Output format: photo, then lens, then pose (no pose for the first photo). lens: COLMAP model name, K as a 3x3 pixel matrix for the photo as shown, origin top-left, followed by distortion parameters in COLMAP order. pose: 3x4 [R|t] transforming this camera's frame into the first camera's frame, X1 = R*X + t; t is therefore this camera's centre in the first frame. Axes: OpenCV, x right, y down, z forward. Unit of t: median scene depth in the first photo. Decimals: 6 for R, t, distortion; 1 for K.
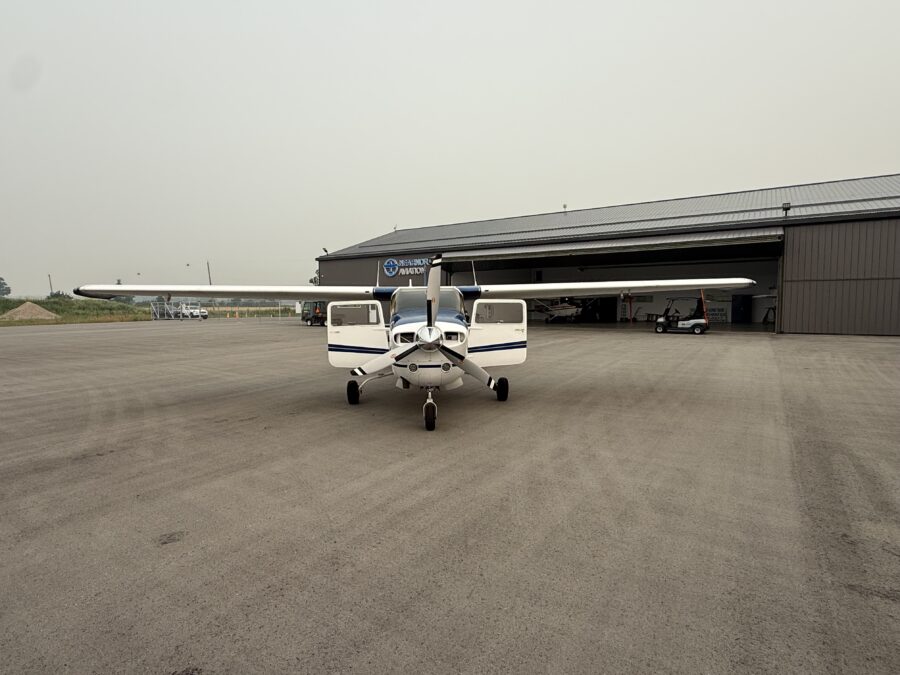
lens RADIAL K [[482.1, 0, 450.0], [0, 482.1, 336.7], [0, 0, 1]] dist [-0.007147, 0.002706]
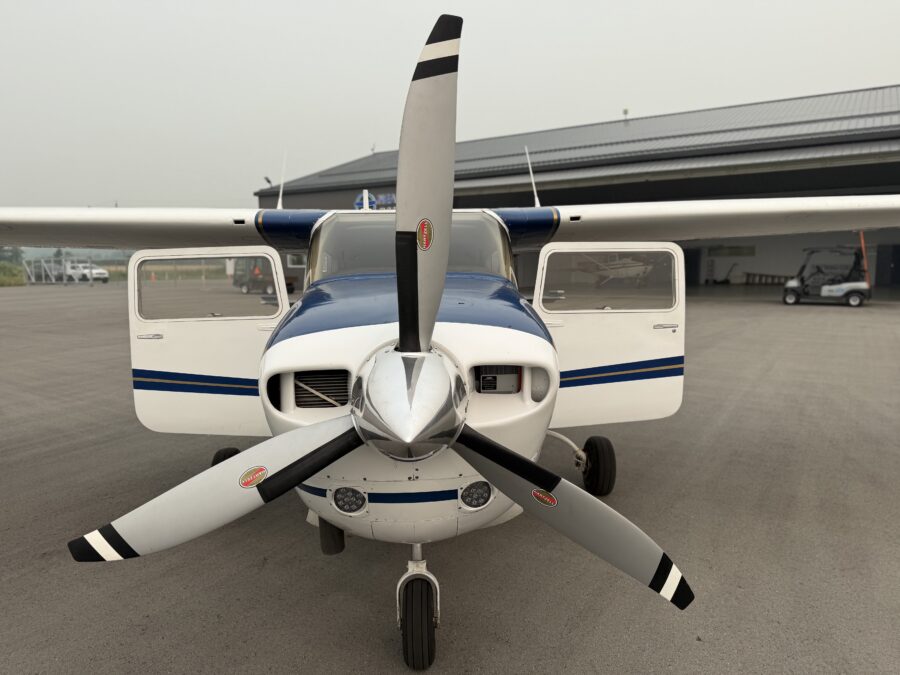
lens RADIAL K [[634.2, 0, 447.7], [0, 634.2, 340.4], [0, 0, 1]] dist [0.014140, -0.040861]
pose [[0.999973, -0.003279, -0.006615, -0.016641], [0.003653, 0.998341, 0.057454, -0.032015], [0.006416, -0.057476, 0.998326, 0.527559]]
